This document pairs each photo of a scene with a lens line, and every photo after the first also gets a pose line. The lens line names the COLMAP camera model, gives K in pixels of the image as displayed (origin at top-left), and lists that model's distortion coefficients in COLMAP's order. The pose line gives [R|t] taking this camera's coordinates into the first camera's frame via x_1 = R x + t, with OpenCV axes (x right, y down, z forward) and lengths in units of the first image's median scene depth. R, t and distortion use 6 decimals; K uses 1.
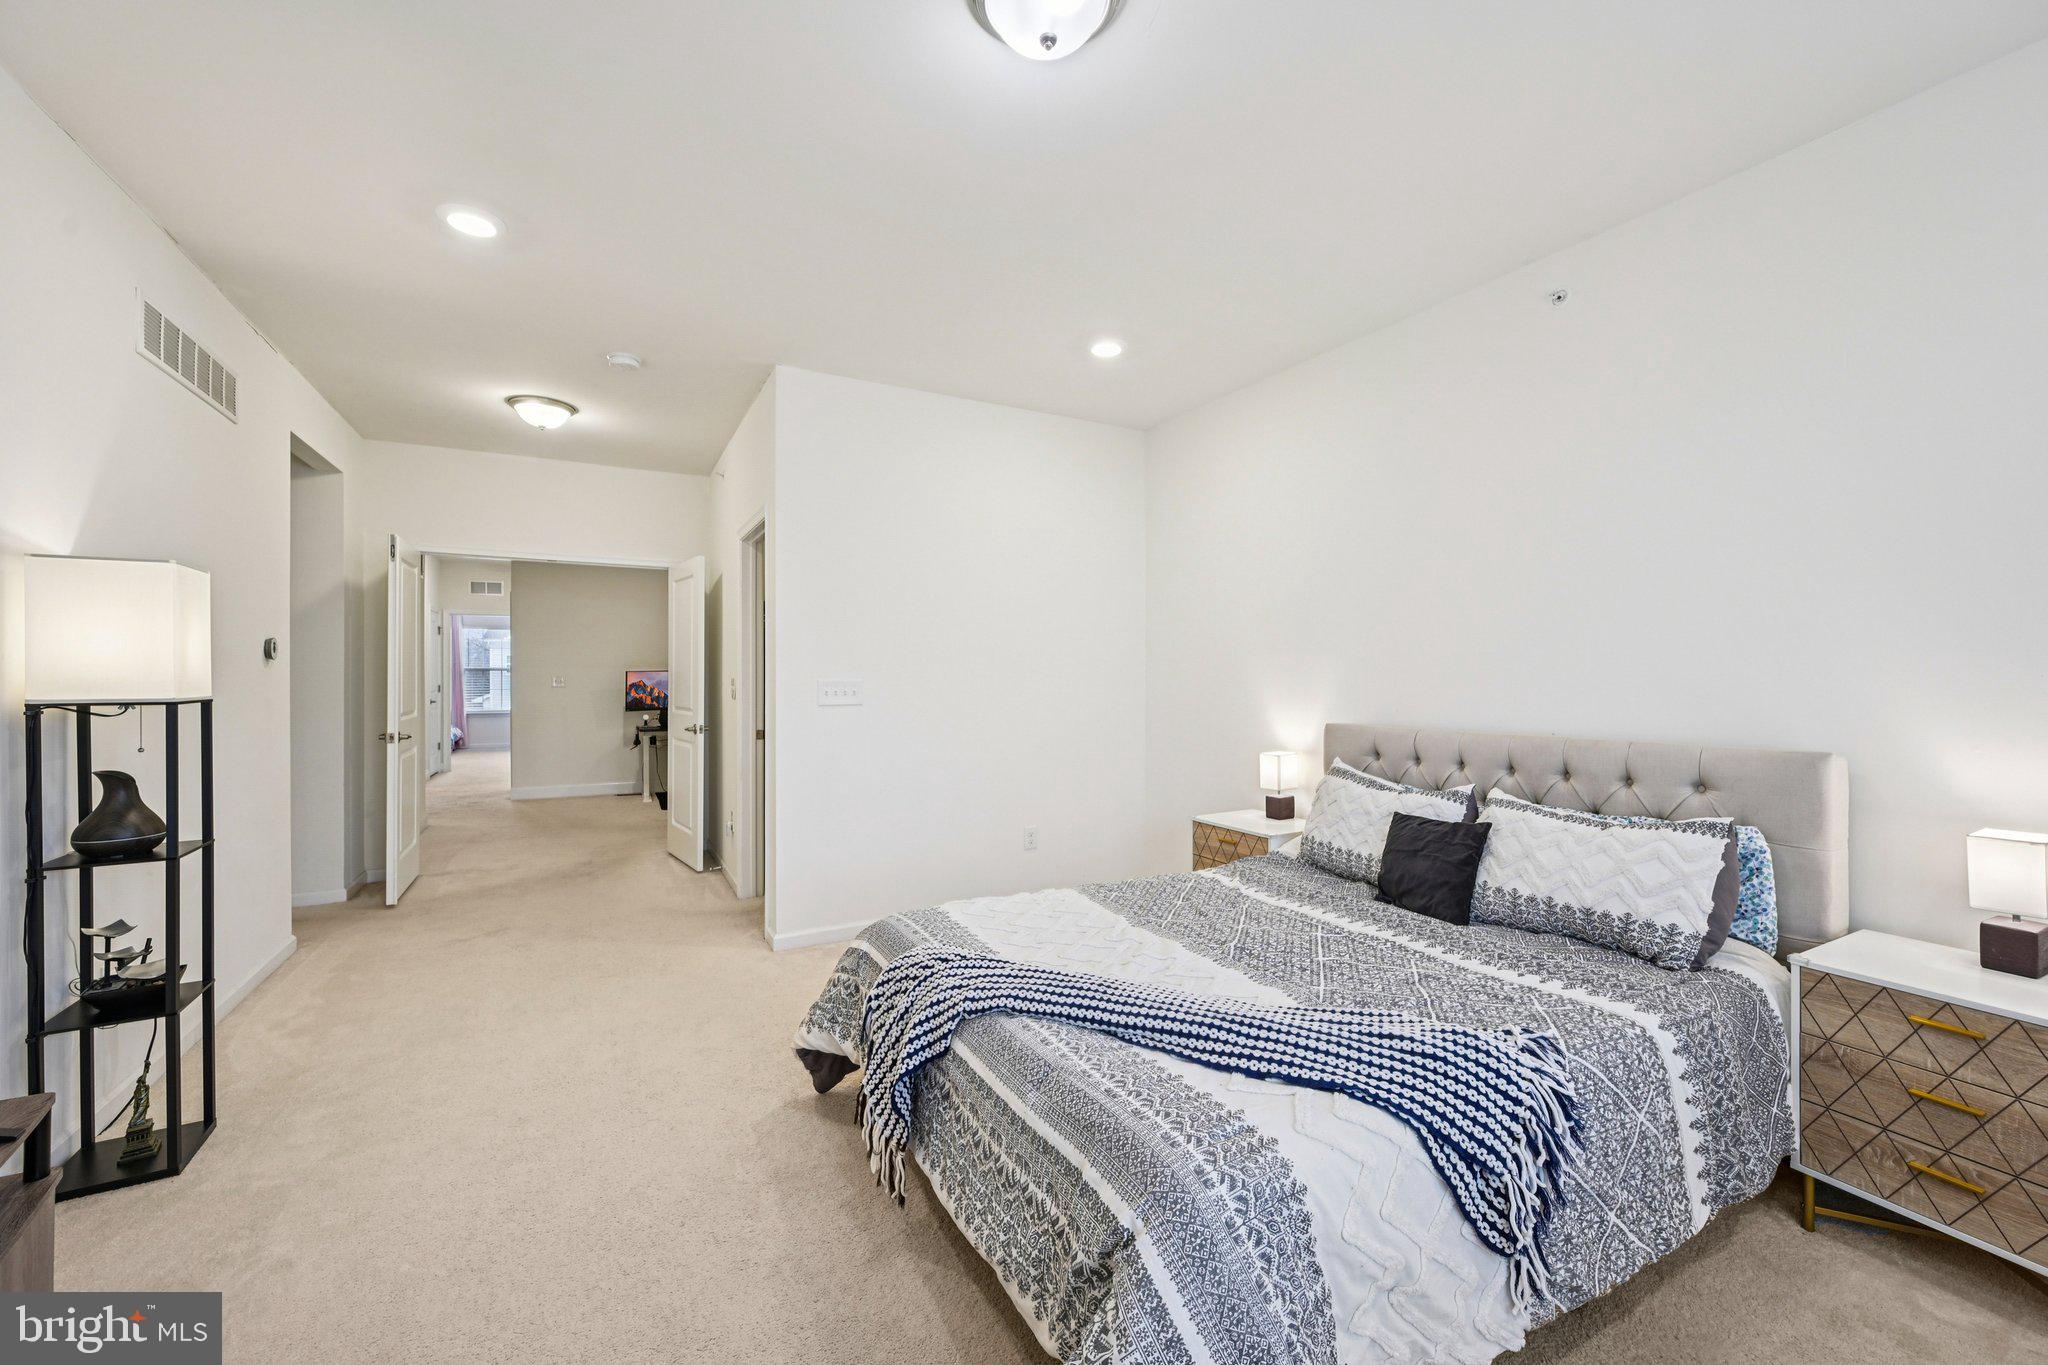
lens RADIAL K [[805.1, 0, 1022.9], [0, 805.1, 679.5], [0, 0, 1]] dist [0.001863, -0.000026]
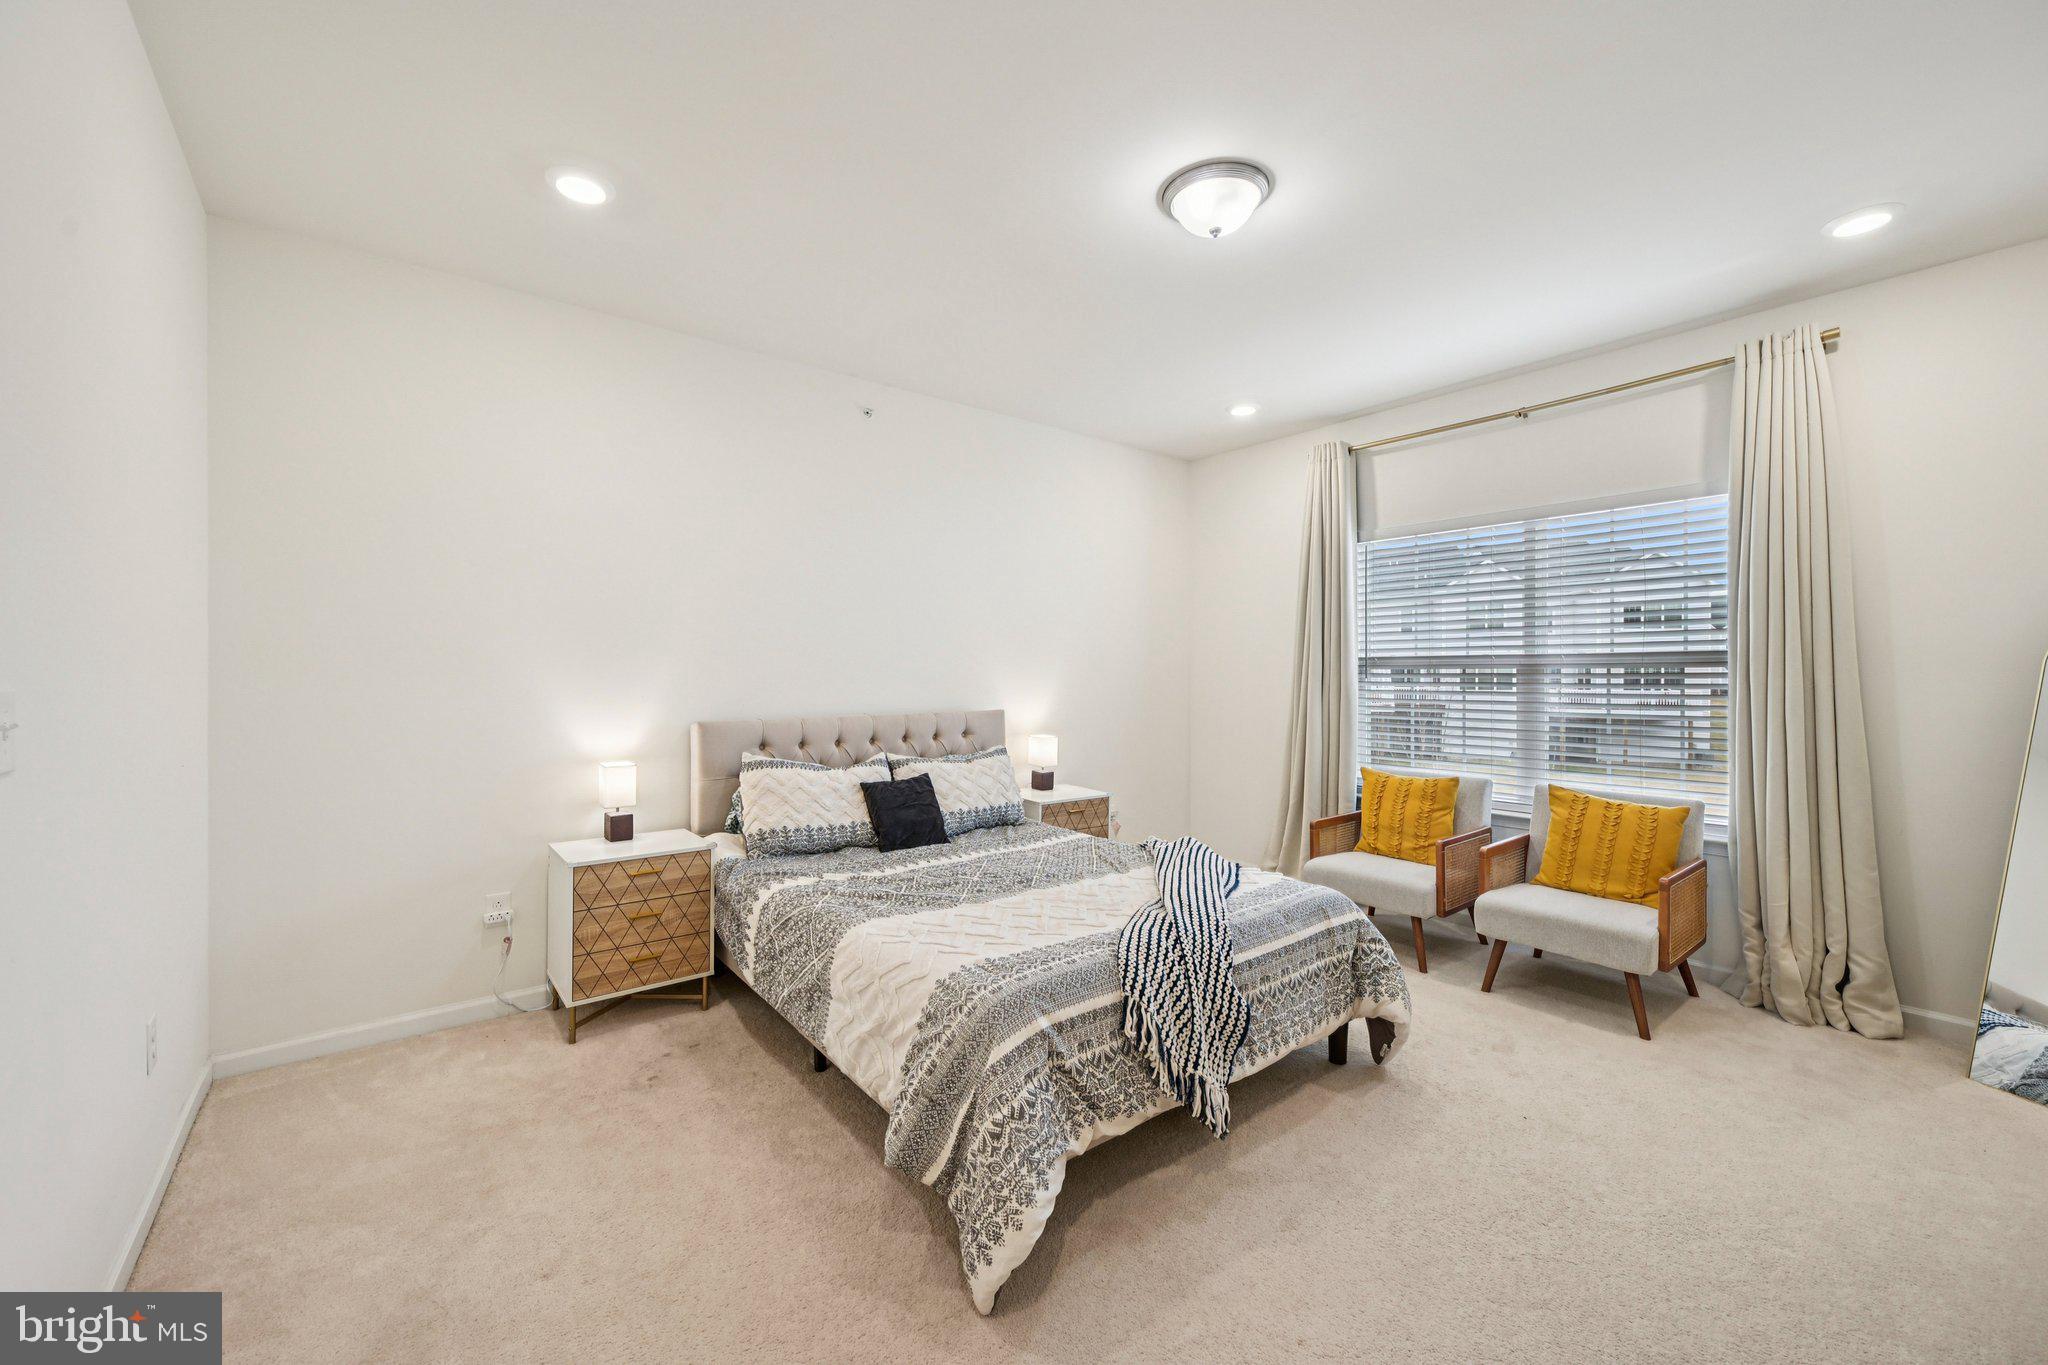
lens RADIAL K [[805.1, 0, 1022.9], [0, 805.1, 679.5], [0, 0, 1]] dist [0.001863, -0.000026]
pose [[-0.180706, -0.011230, 0.983473, -0.759637], [0.000883, 0.999933, 0.011580, -0.009983], [-0.983537, 0.002961, -0.180684, 0.917079]]
